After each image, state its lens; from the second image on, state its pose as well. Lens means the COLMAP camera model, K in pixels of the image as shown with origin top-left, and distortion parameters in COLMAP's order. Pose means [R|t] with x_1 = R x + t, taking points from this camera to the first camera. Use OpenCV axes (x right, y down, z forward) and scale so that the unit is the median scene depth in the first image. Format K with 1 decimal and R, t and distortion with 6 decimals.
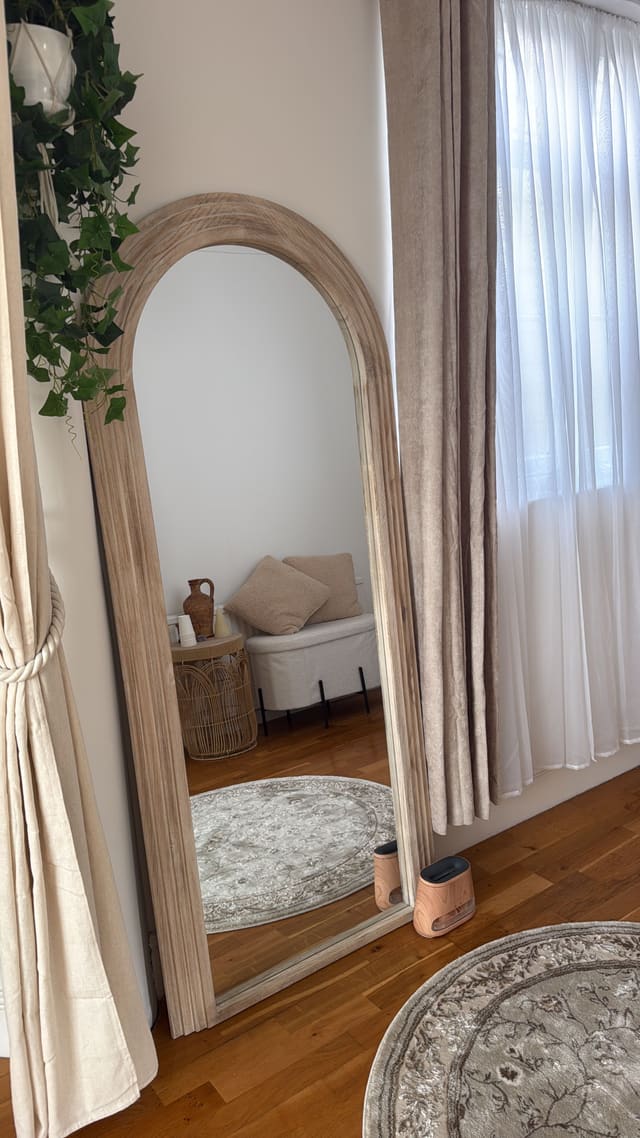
lens RADIAL K [[861.9, 0, 320.0], [0, 861.9, 569.0], [0, 0, 1]] dist [-0.036782, -0.000244]
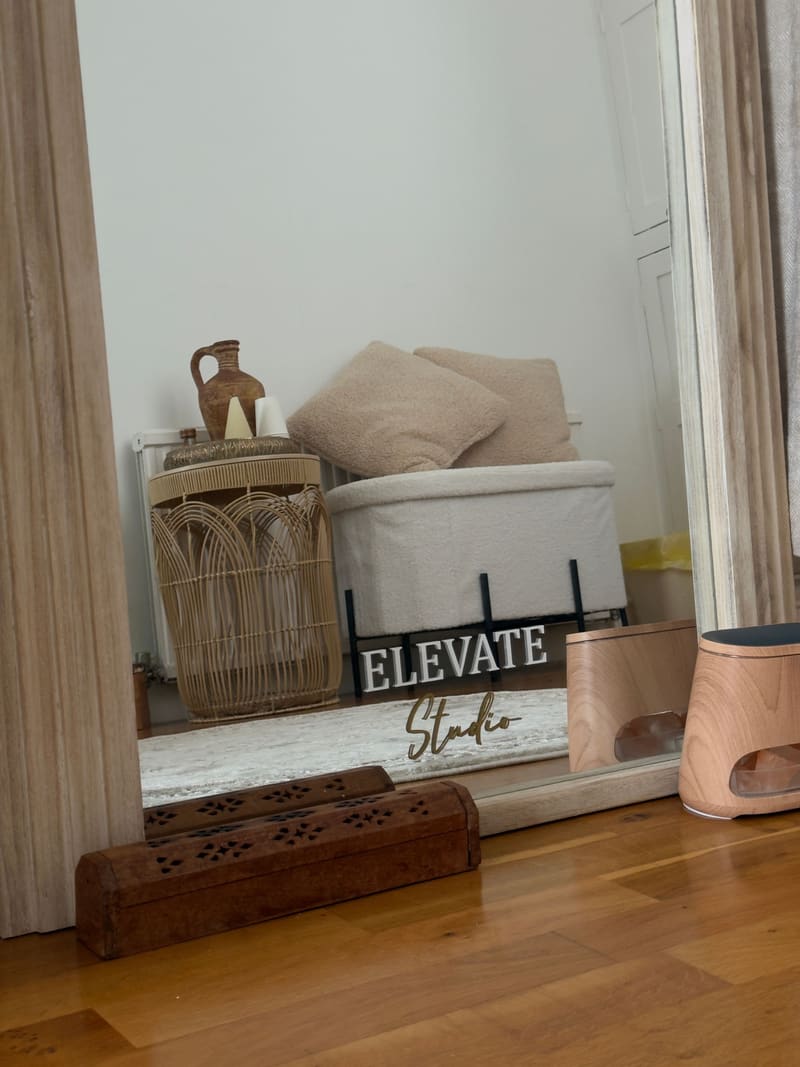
lens RADIAL K [[1673.6, 0, 400.0], [0, 1673.6, 533.5], [0, 0, 1]] dist [0.025762, 0.001578]
pose [[0.998280, 0.028727, -0.051114, 0.000881], [-0.030811, 0.998705, -0.040472, 0.147860], [0.049885, 0.041977, 0.997872, 0.128580]]
